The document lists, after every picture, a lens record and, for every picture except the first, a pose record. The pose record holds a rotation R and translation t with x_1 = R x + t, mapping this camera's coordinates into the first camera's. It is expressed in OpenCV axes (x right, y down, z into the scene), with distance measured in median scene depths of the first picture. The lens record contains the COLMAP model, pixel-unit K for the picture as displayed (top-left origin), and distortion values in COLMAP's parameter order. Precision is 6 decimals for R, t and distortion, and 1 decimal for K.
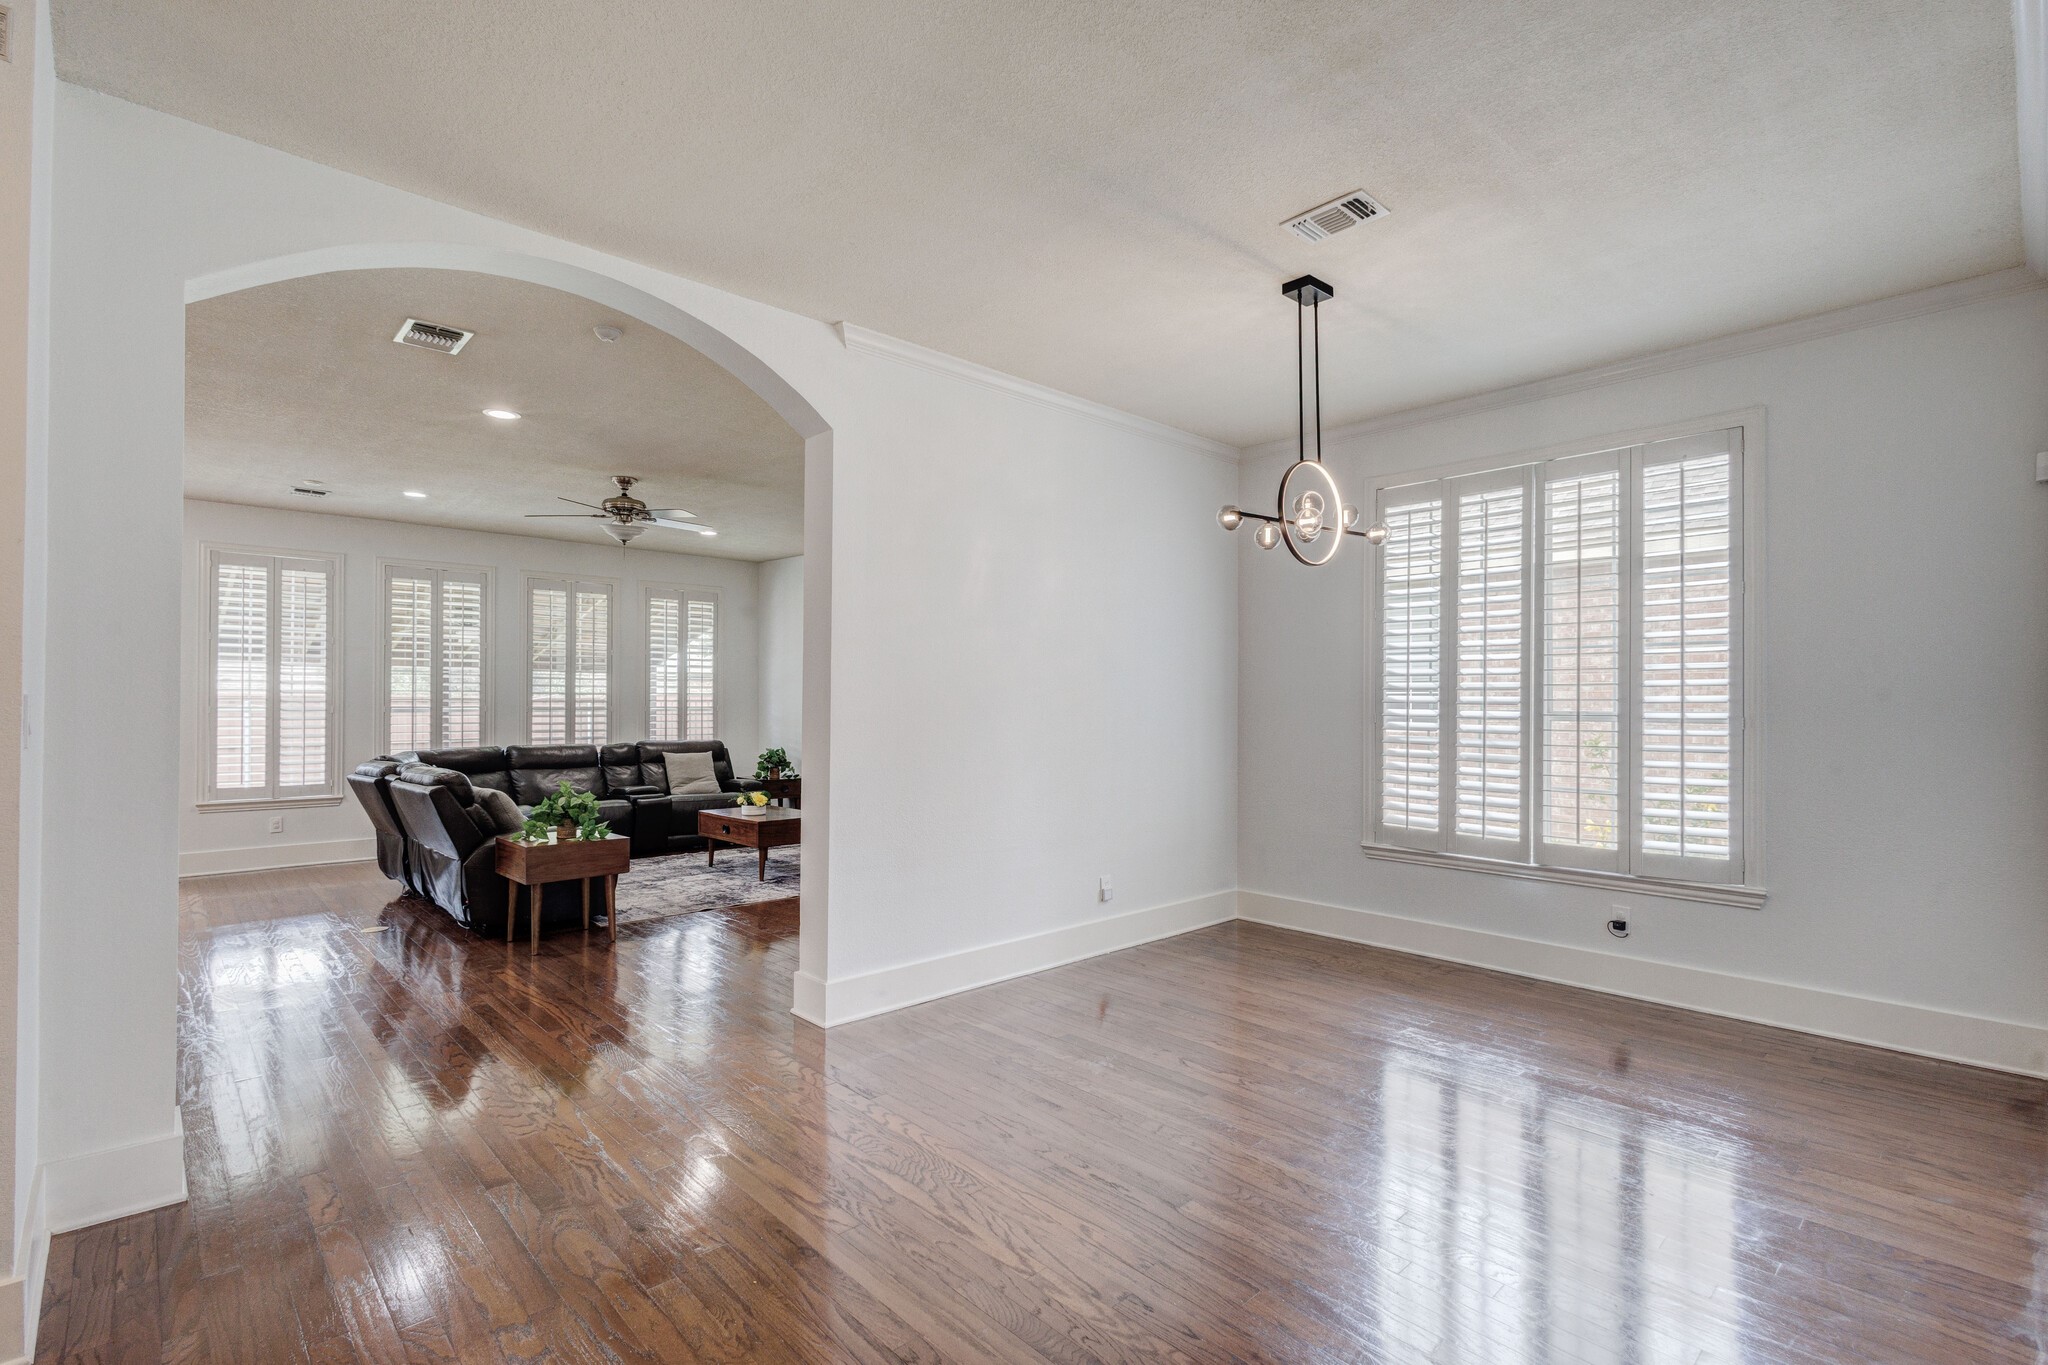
lens RADIAL K [[945.6, 0, 1032.2], [0, 945.6, 689.3], [0, 0, 1]] dist [0.002924, -0.001523]
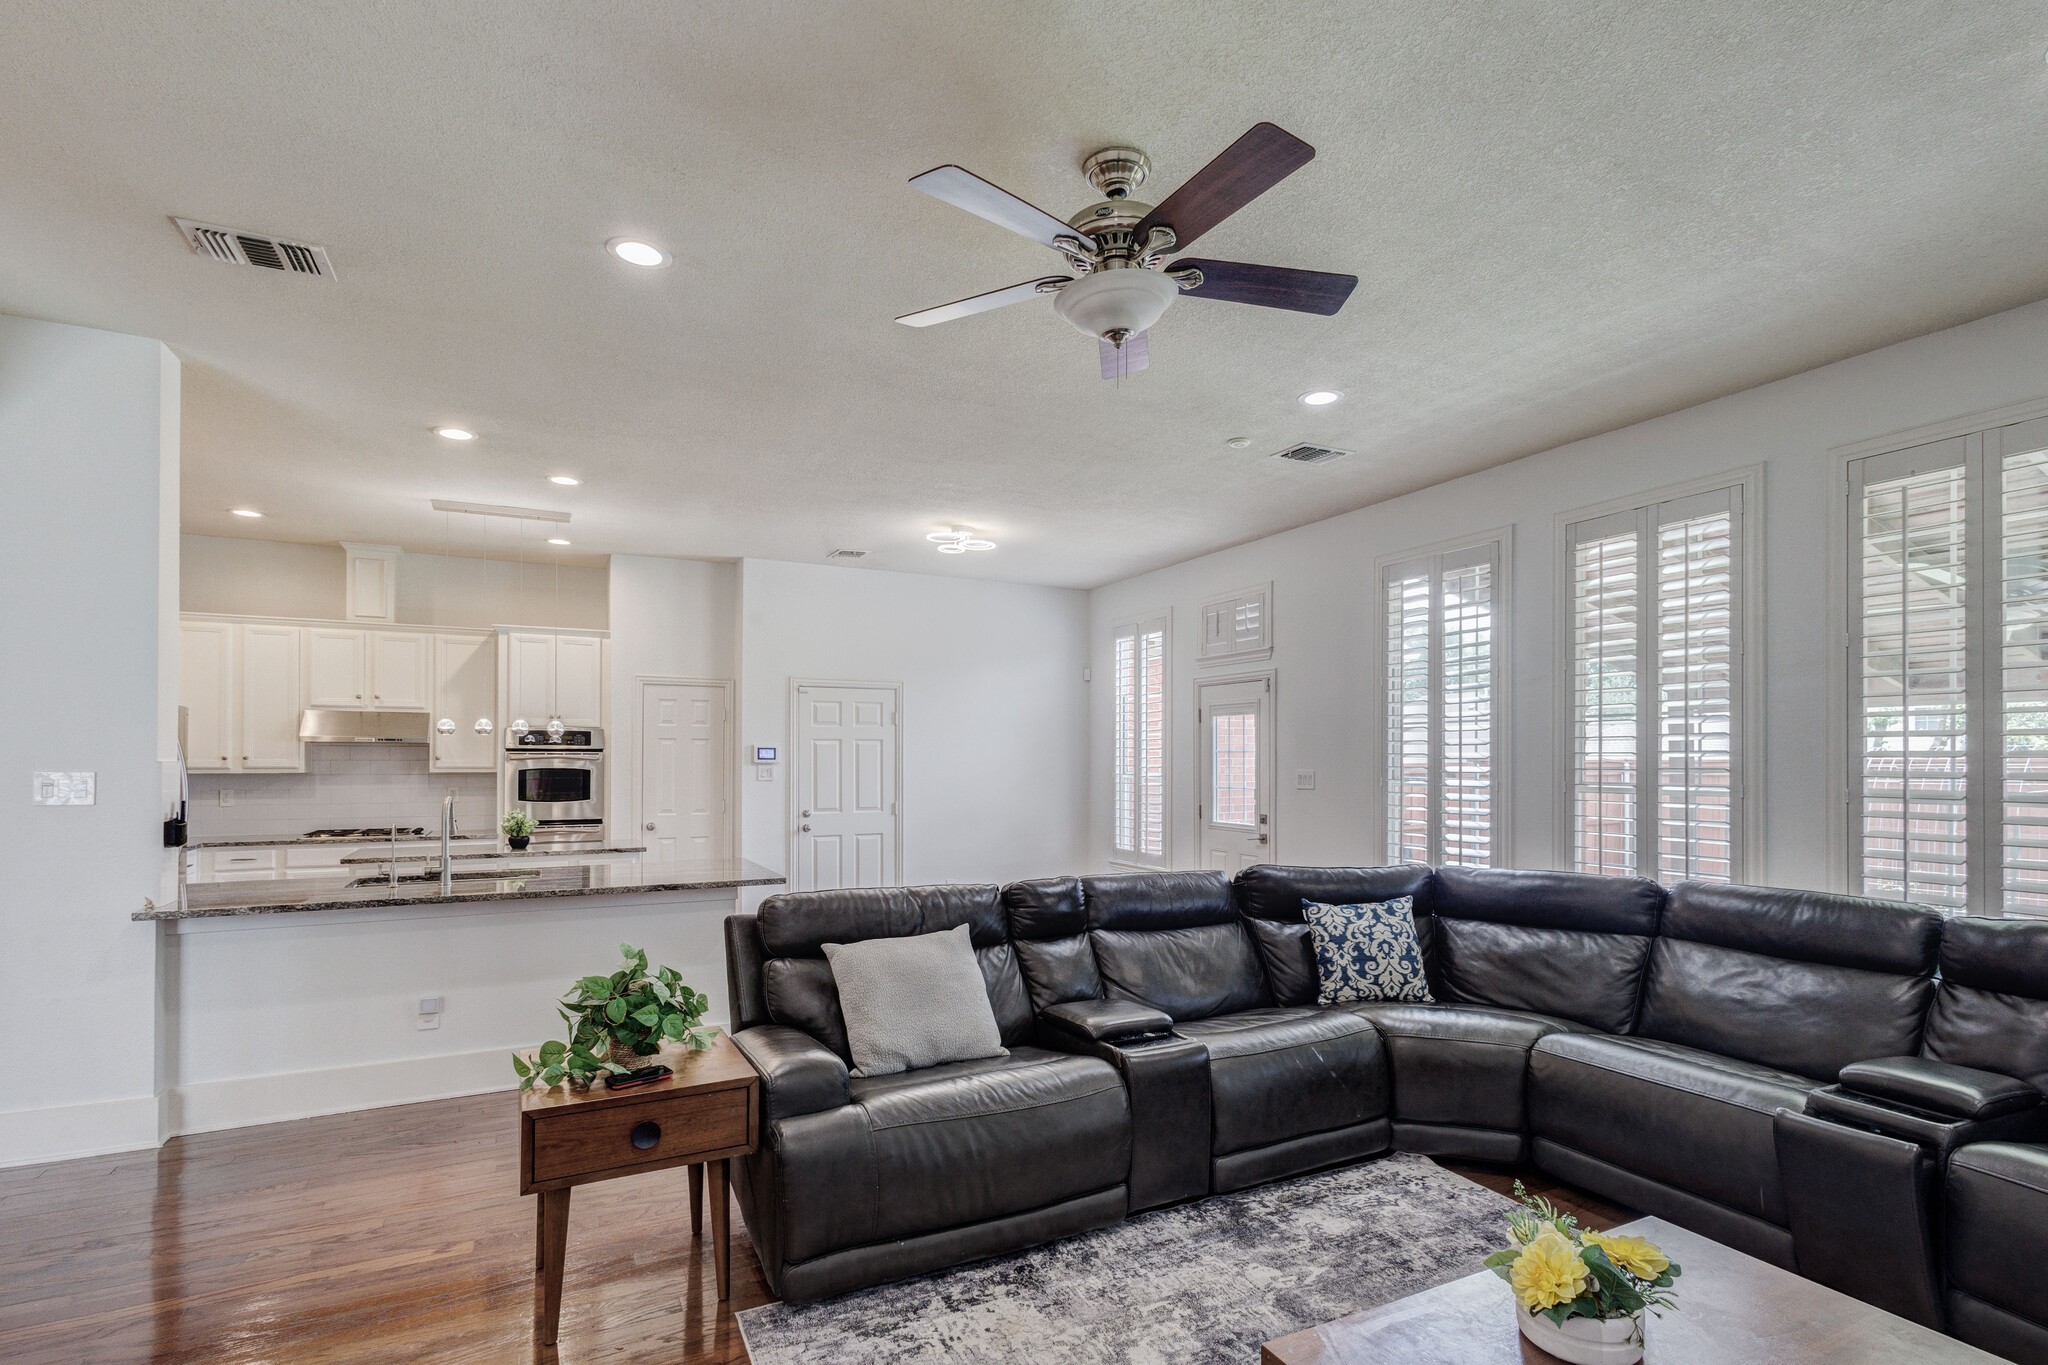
lens RADIAL K [[981.1, 0, 1045.0], [0, 981.1, 750.9], [0, 0, 1]] dist [0.003297, 0.000317]
pose [[-0.275233, -0.010814, -0.961317, -0.061944], [0.011982, 0.999820, -0.014678, 0.005027], [0.961303, -0.015558, -0.275054, 0.967679]]
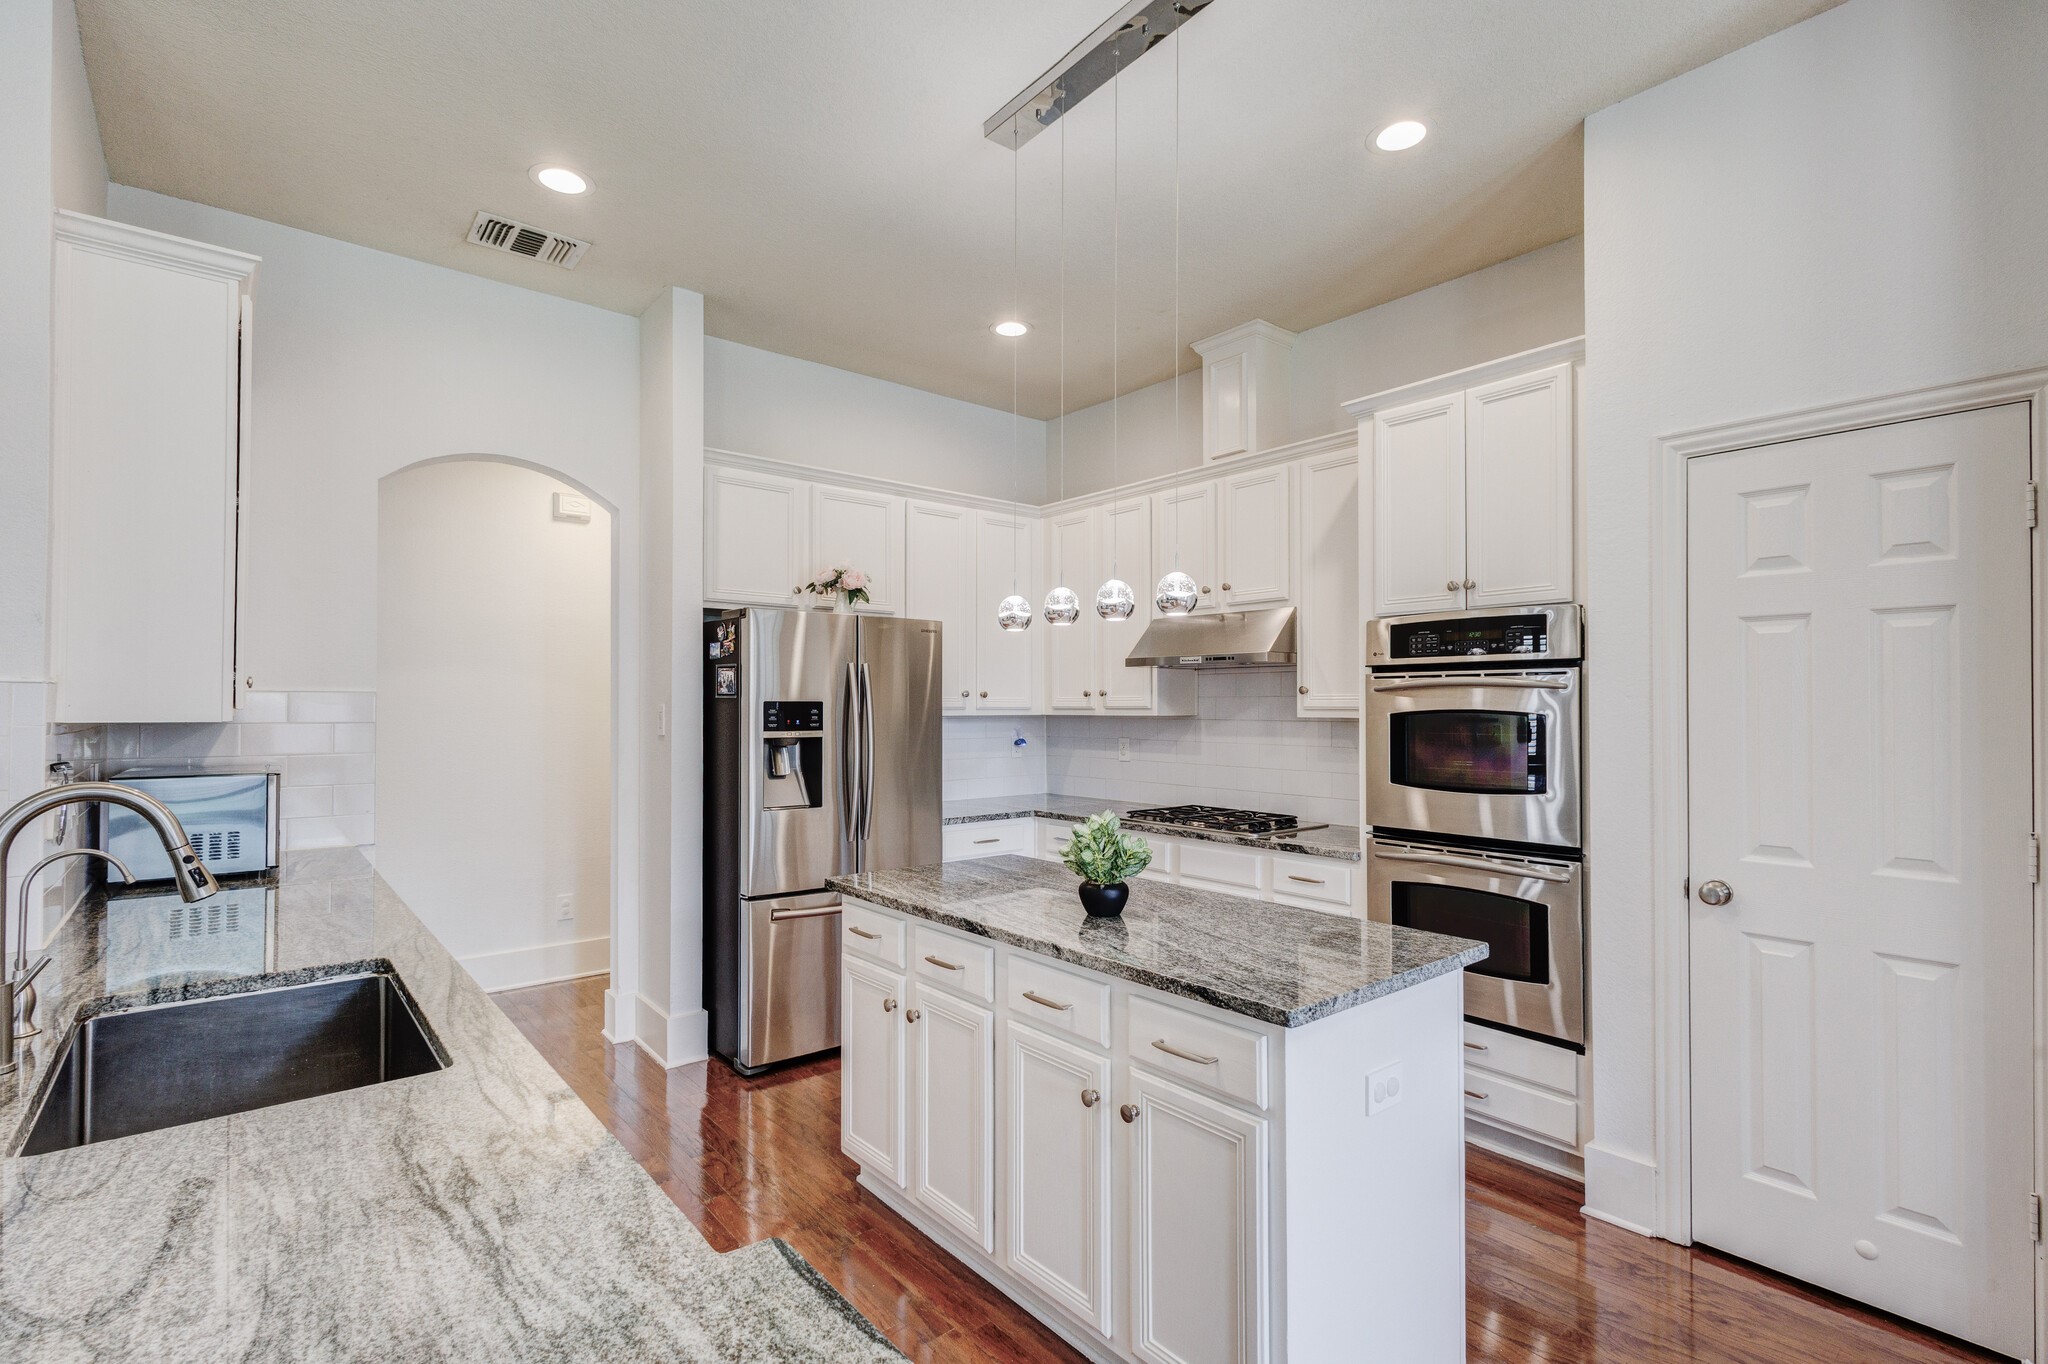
lens RADIAL K [[945.6, 0, 1019.0], [0, 945.6, 701.3], [0, 0, 1]] dist [0.002924, -0.001523]
pose [[-0.997975, -0.004107, 0.063469, -0.706898], [-0.005439, 0.999768, -0.020827, 0.007504], [-0.063369, -0.021130, -0.997766, 0.632072]]
